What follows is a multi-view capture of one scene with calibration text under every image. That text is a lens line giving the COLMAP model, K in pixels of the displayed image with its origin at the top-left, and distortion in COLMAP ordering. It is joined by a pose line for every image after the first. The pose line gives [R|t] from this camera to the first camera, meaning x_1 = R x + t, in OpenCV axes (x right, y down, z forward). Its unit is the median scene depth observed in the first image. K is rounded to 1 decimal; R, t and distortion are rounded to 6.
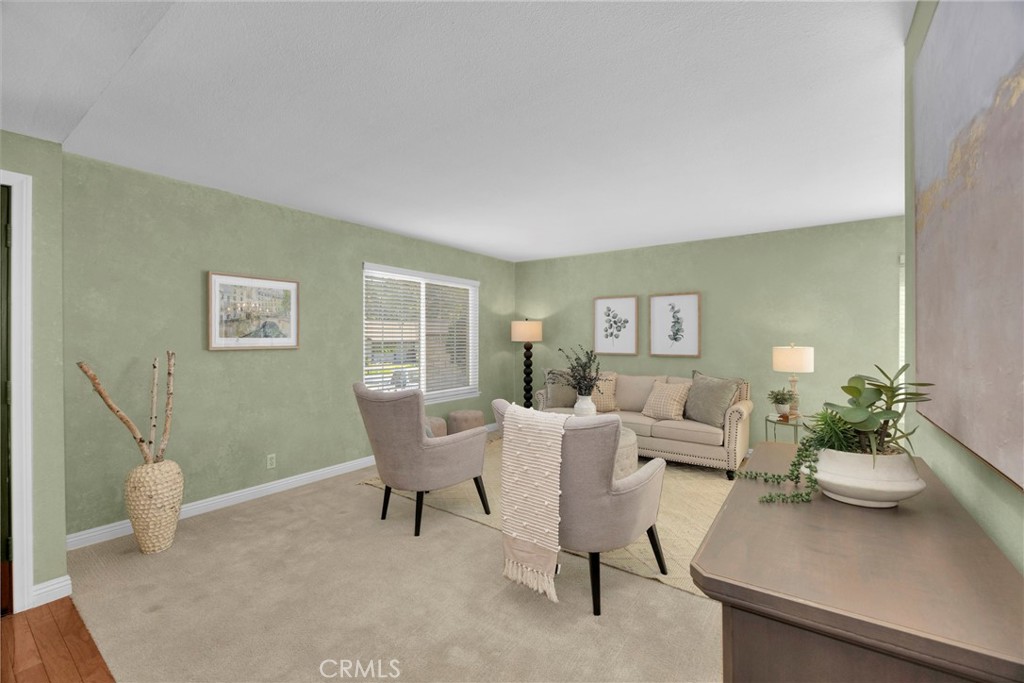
lens RADIAL K [[426.2, 0, 512.0], [0, 426.2, 341.5], [0, 0, 1]] dist [-0.000079, -0.000006]
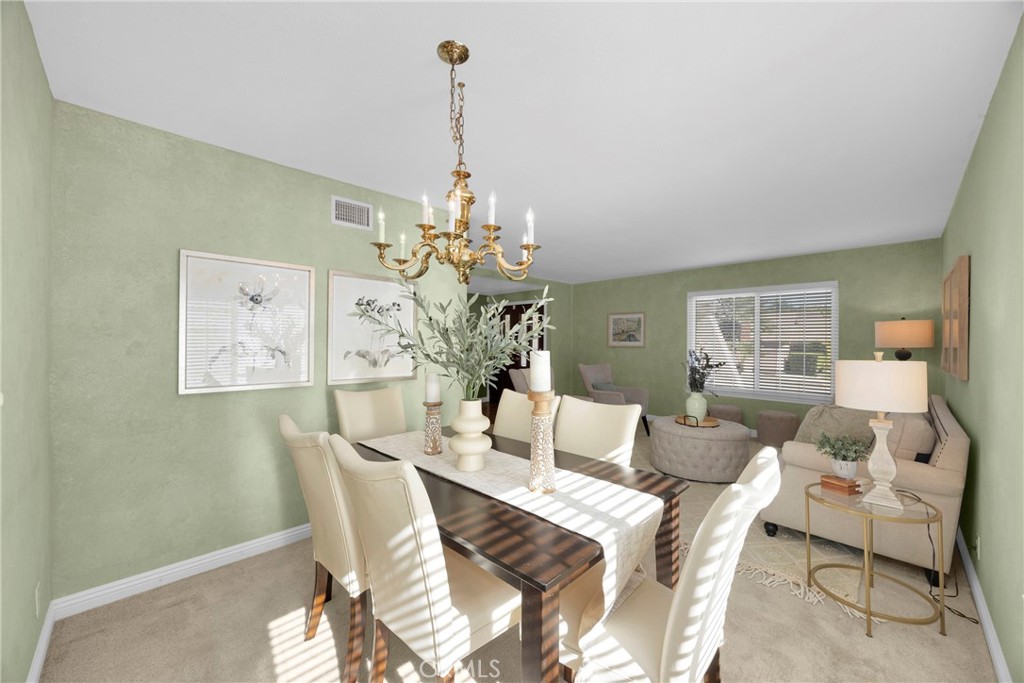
lens RADIAL K [[388.2, 0, 512.0], [0, 388.2, 341.5], [0, 0, 1]] dist [0.000022, 0.000082]
pose [[-0.157957, 0.002969, -0.987442, 1.361357], [-0.009564, 0.999944, 0.004536, -0.011589], [0.987400, 0.010161, -0.157919, 0.699141]]
